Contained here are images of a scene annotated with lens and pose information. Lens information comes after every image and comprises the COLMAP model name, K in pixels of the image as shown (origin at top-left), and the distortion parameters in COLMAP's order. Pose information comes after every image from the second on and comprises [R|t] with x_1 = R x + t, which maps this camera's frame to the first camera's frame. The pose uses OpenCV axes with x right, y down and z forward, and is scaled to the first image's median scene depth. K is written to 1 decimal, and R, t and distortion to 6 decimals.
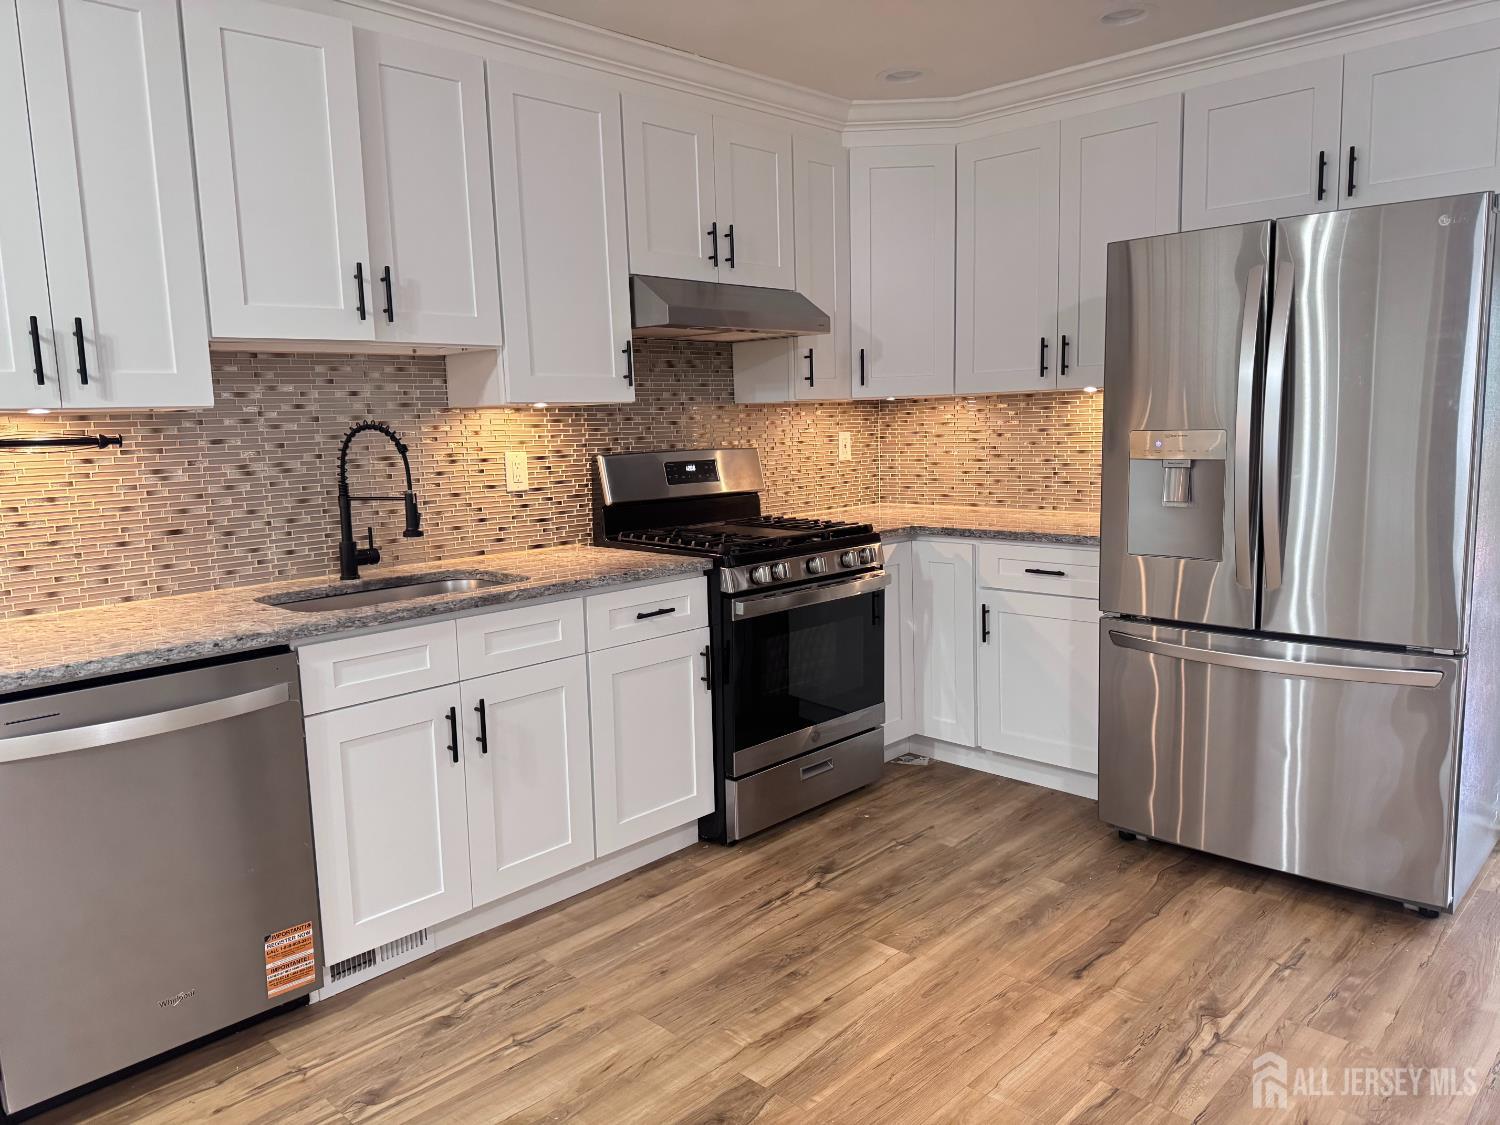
lens RADIAL K [[1057.2, 0, 760.9], [0, 1057.2, 559.3], [0, 0, 1]] dist [0.069135, -0.071509]
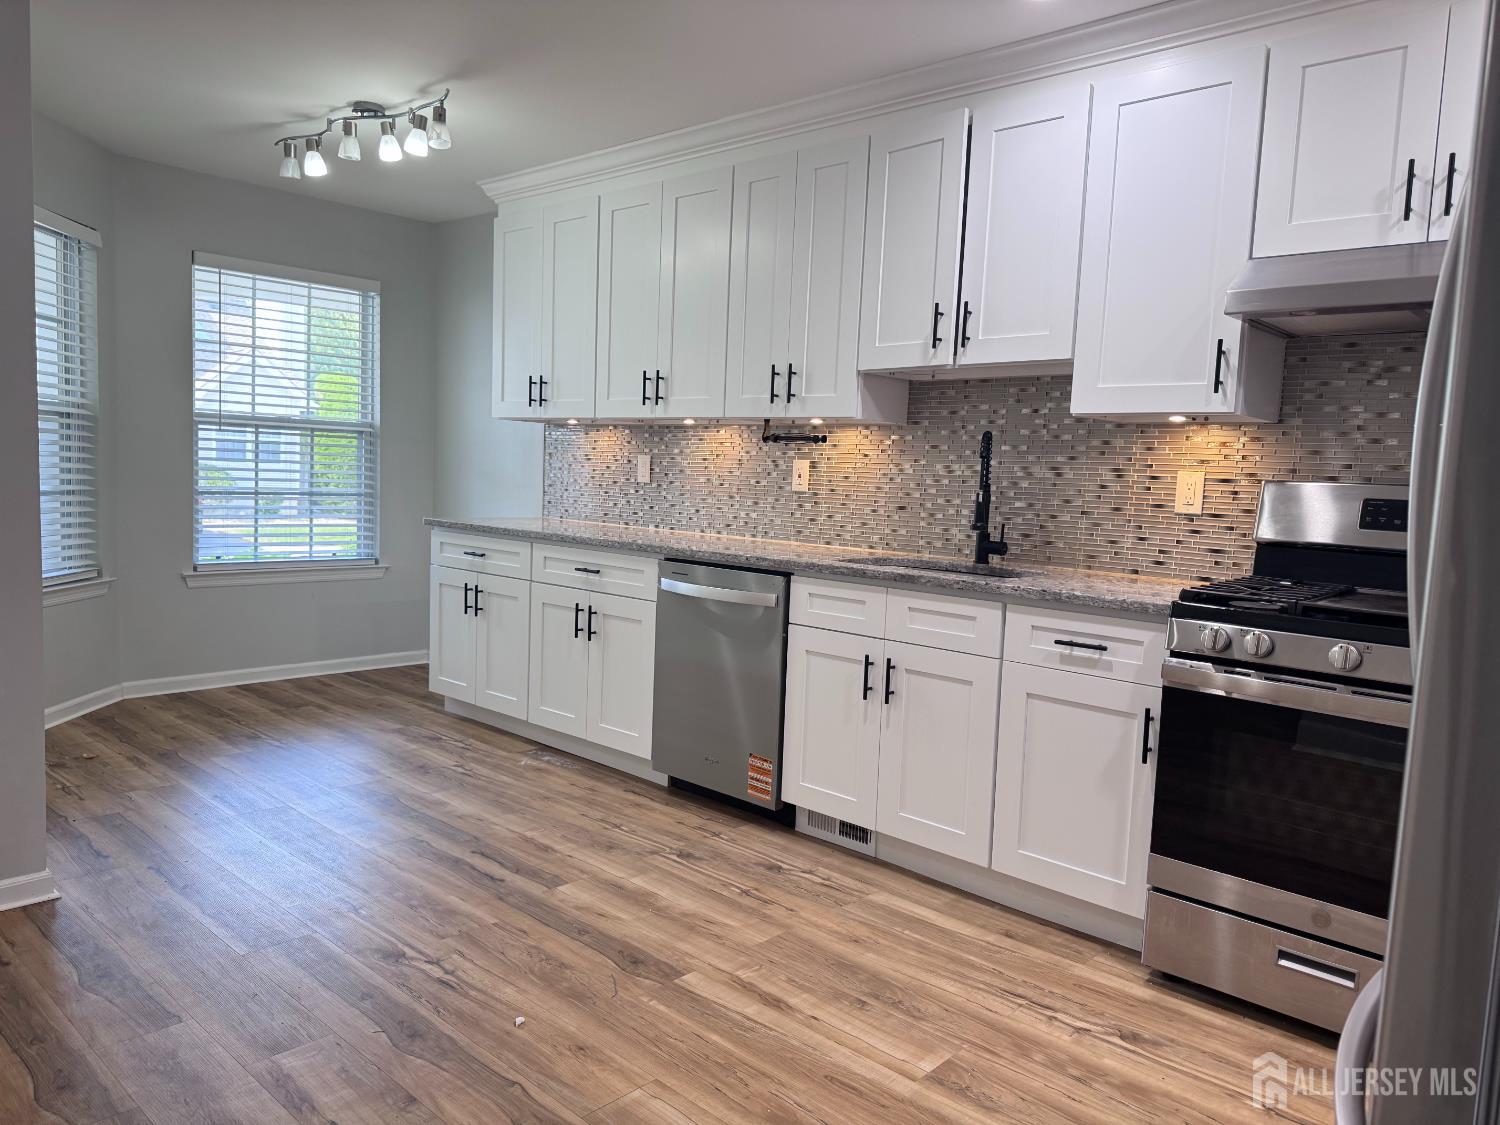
lens RADIAL K [[1057.2, 0, 739.6], [0, 1057.2, 561.5], [0, 0, 1]] dist [0.069135, -0.071509]
pose [[0.013378, 0.115966, -0.993163, 0.809894], [-0.174305, 0.978315, 0.111885, -0.070551], [0.984601, 0.171616, 0.033301, 0.697278]]
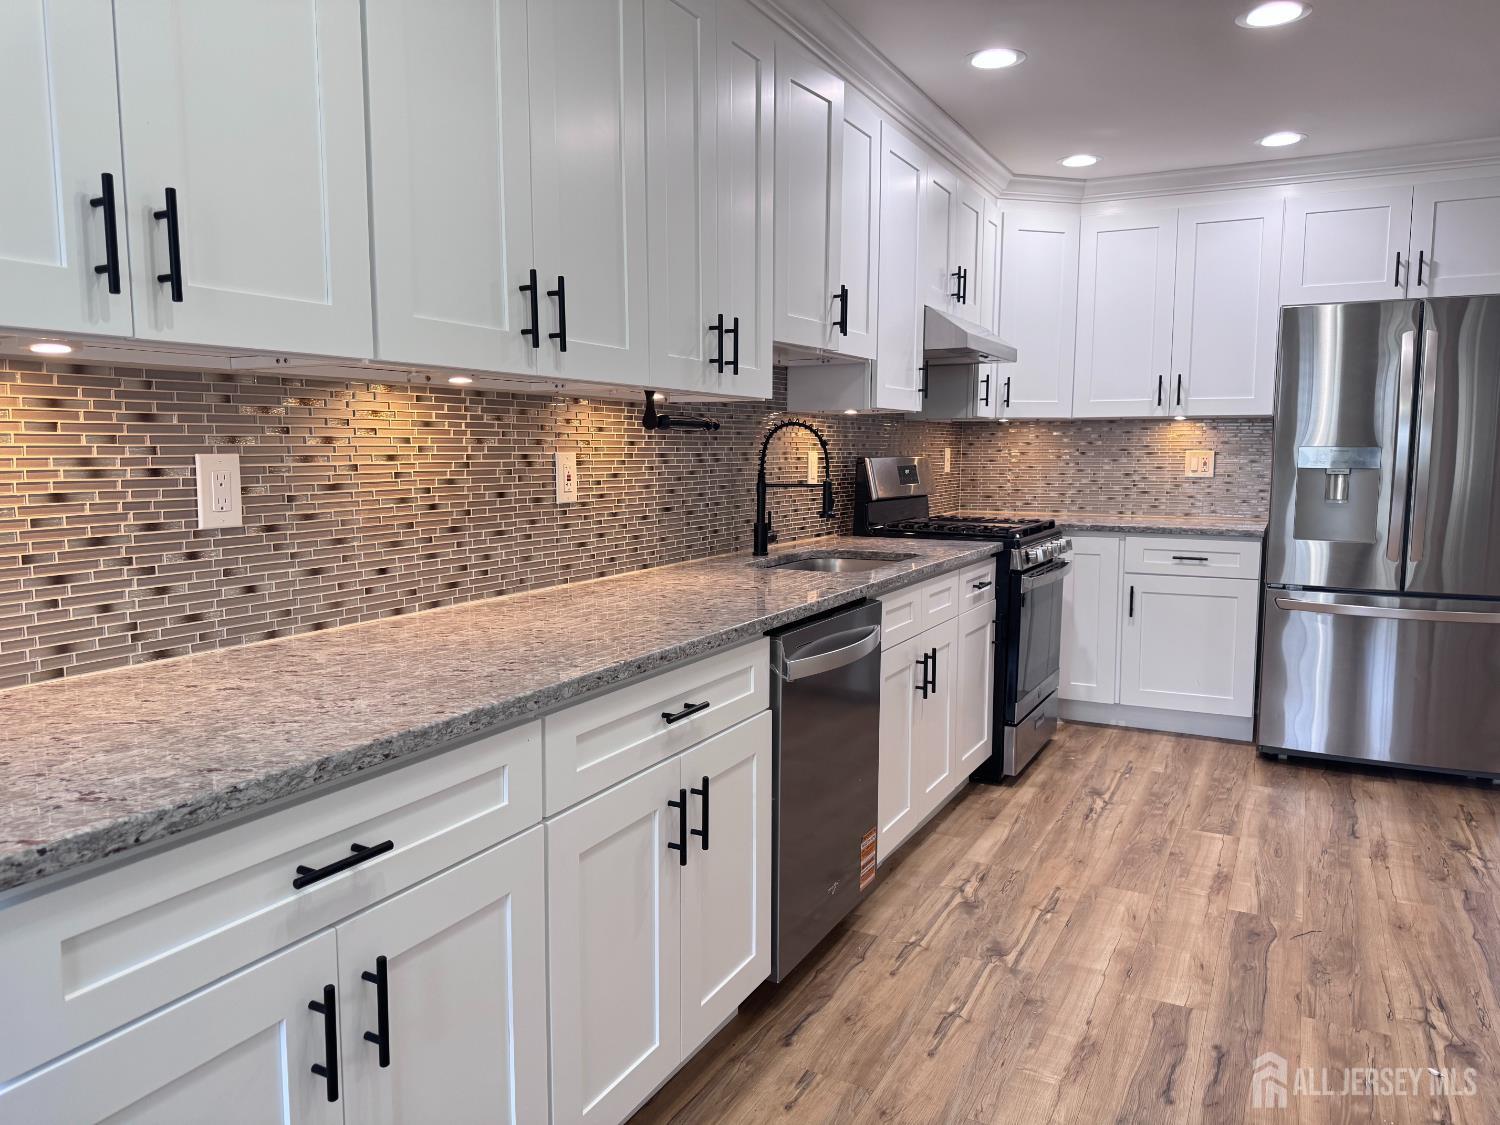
lens RADIAL K [[1057.2, 0, 777.2], [0, 1057.2, 562.2], [0, 0, 1]] dist [0.069135, -0.071509]
pose [[0.954597, -0.000301, 0.297901, -0.714903], [0.009332, 0.999539, -0.028892, 0.059191], [-0.297755, 0.030361, 0.954159, -0.093077]]
